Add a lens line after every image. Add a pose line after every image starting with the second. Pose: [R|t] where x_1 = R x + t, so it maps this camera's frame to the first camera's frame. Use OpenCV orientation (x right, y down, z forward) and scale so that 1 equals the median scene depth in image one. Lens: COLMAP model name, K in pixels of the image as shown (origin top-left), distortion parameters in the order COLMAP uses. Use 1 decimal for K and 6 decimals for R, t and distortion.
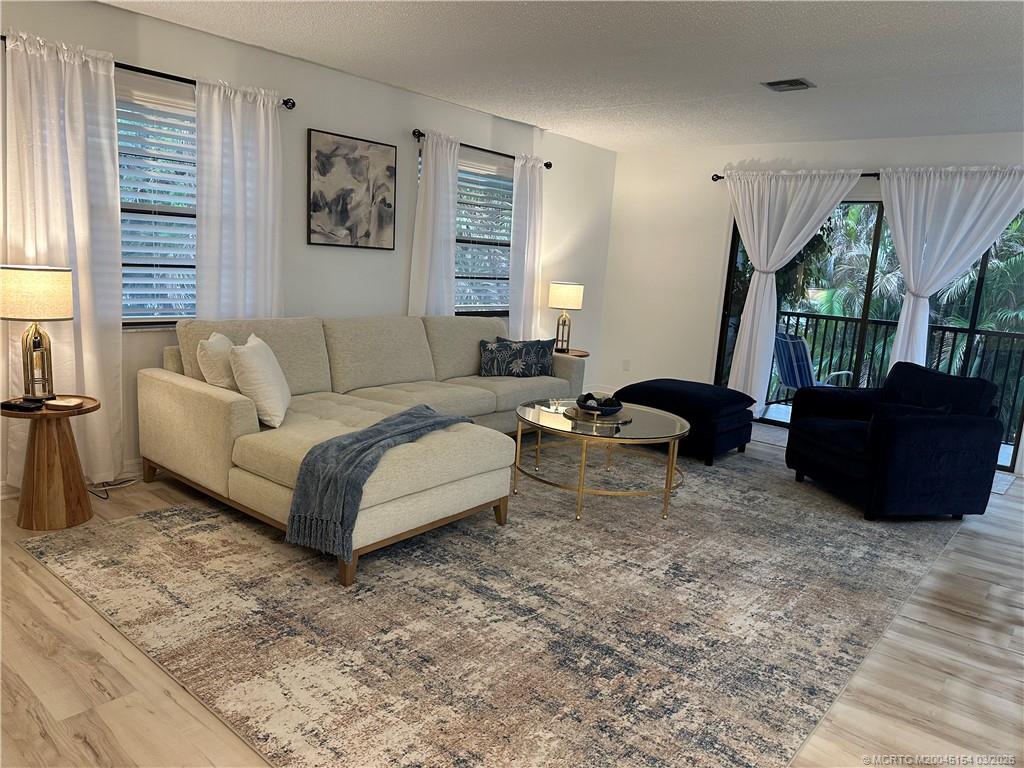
lens RADIAL K [[712.9, 0, 513.6], [0, 712.9, 395.7], [0, 0, 1]] dist [0.112883, -0.174522]
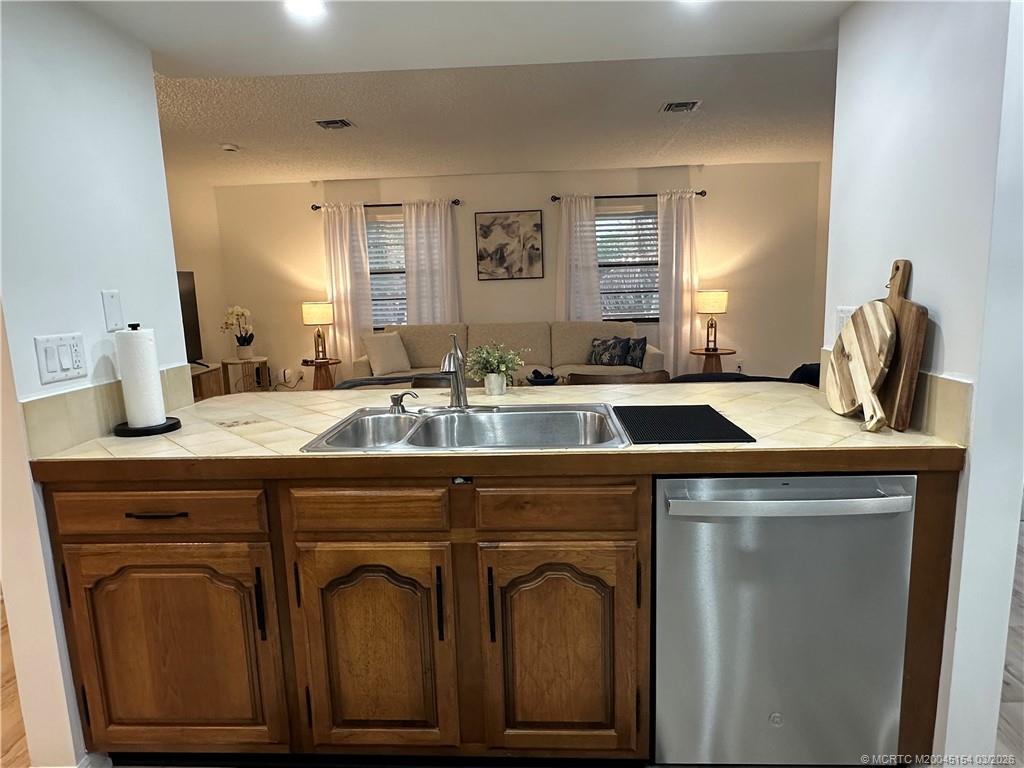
lens RADIAL K [[633.7, 0, 515.9], [0, 633.7, 390.9], [0, 0, 1]] dist [-0.002616, -0.002230]
pose [[0.602329, 0.053846, -0.796430, 0.965266], [-0.081323, 0.996670, 0.005881, 0.030052], [0.794095, 0.061226, 0.604702, 0.200641]]
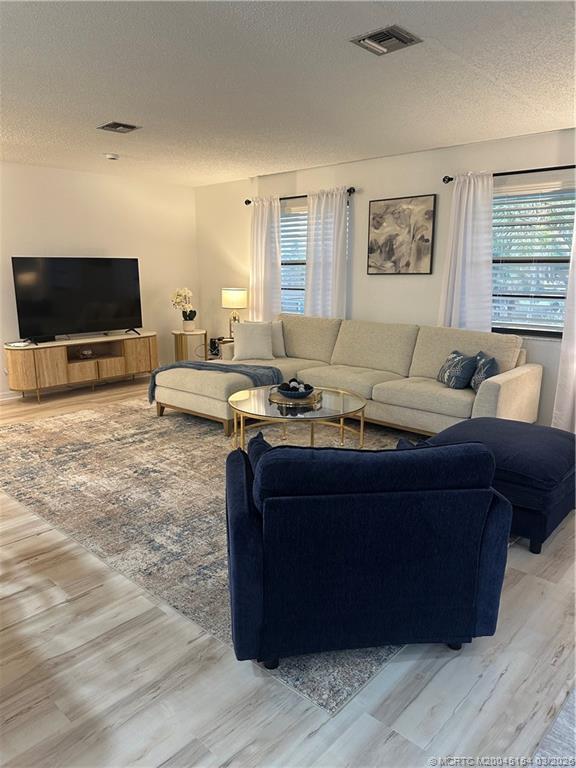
lens RADIAL K [[534.7, 0, 287.4], [0, 534.7, 392.9], [0, 0, 1]] dist [0.112883, -0.174522]
pose [[-0.043050, 0.161789, -0.985886, 0.952499], [-0.194566, 0.966549, 0.167112, -0.122911], [0.979944, 0.199014, -0.010131, 0.903502]]
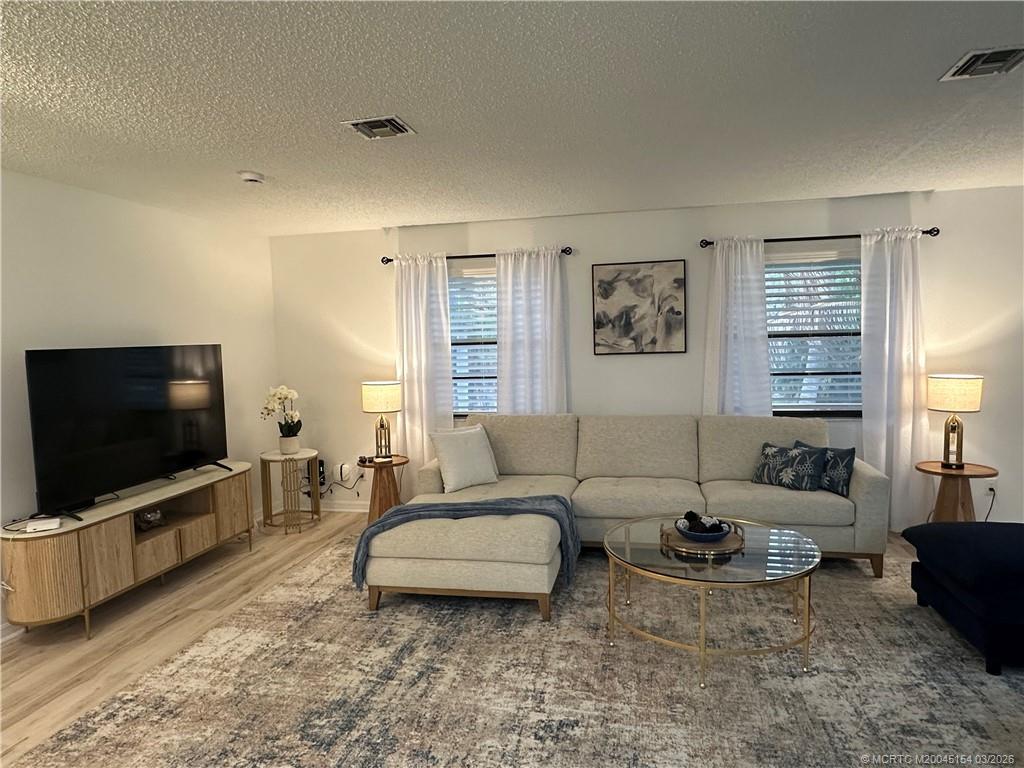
lens RADIAL K [[633.7, 0, 515.9], [0, 633.7, 390.9], [0, 0, 1]] dist [-0.002616, -0.002230]
pose [[0.465026, -0.001699, -0.885295, 0.616341], [-0.111717, 0.991891, -0.060586, -0.070110], [0.878220, 0.127077, 0.461065, 0.400208]]
